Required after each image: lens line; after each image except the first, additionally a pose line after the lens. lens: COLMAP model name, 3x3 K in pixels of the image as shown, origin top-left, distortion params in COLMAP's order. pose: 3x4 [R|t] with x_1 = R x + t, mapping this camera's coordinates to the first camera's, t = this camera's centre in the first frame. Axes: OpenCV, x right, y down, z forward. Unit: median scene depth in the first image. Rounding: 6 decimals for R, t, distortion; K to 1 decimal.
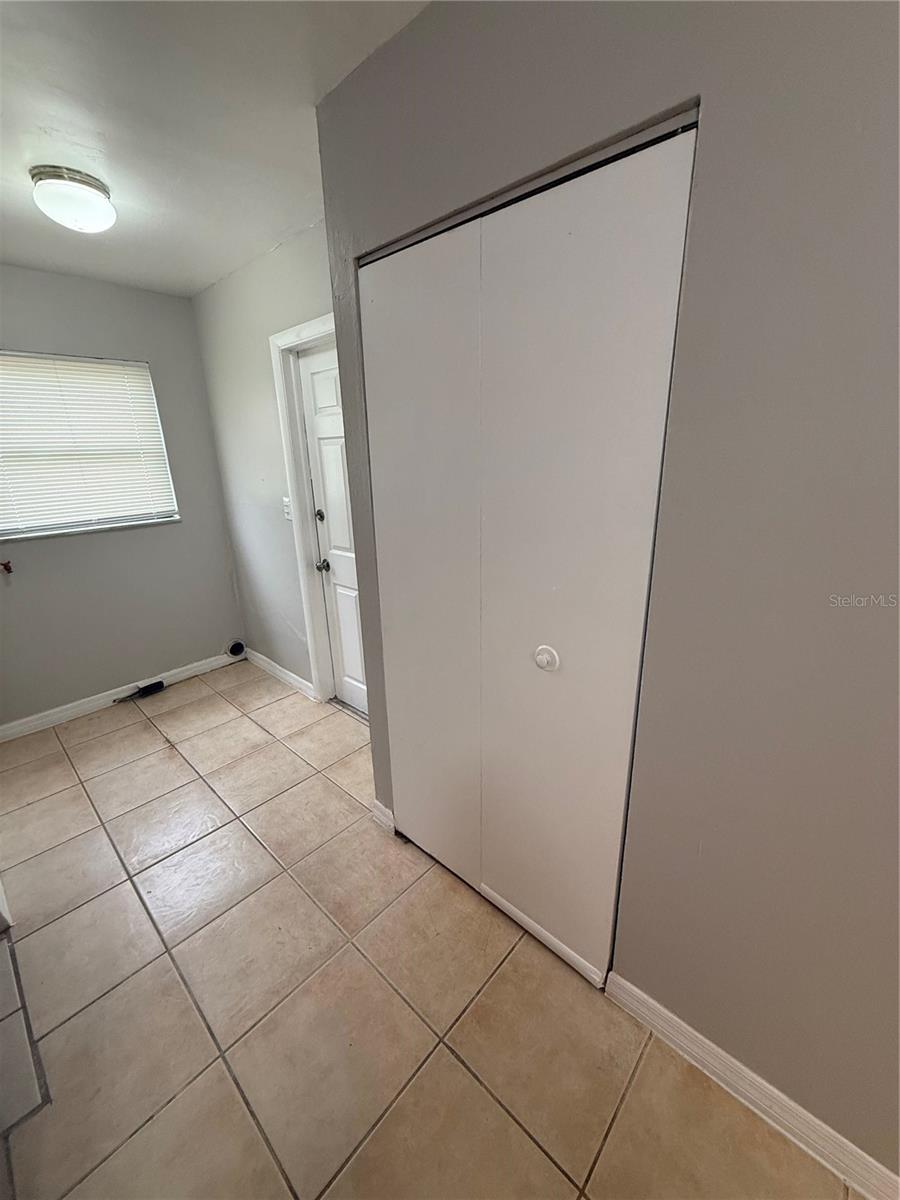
lens RADIAL K [[476.5, 0, 450.0], [0, 476.5, 600.0], [0, 0, 1]] dist [0.002607, 0.000152]
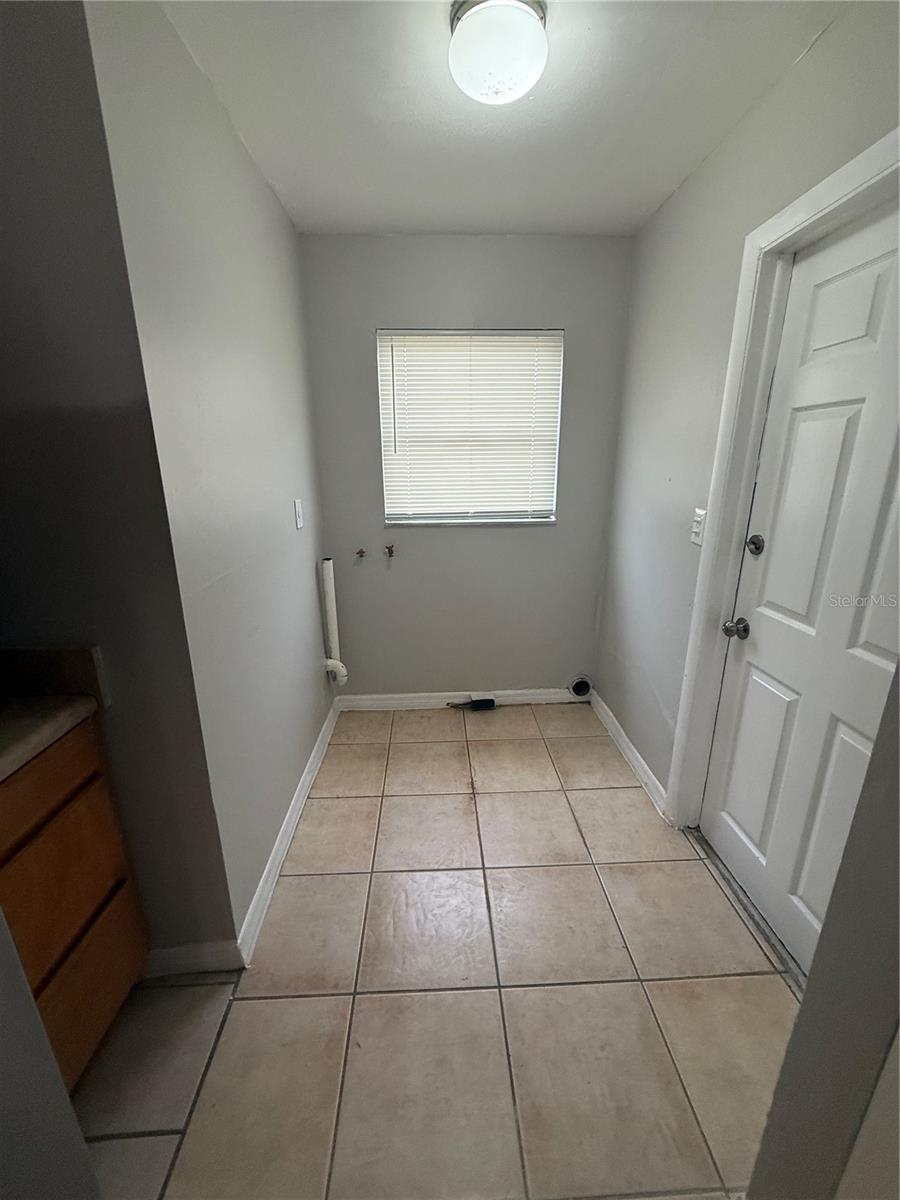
lens RADIAL K [[476.3, 0, 454.5], [0, 476.3, 593.1], [0, 0, 1]] dist [0.001136, -0.000005]
pose [[0.714838, 0.214139, -0.665696, -0.129879], [-0.227537, 0.971383, 0.068138, -0.073840], [0.661237, 0.102763, 0.743106, 0.320503]]
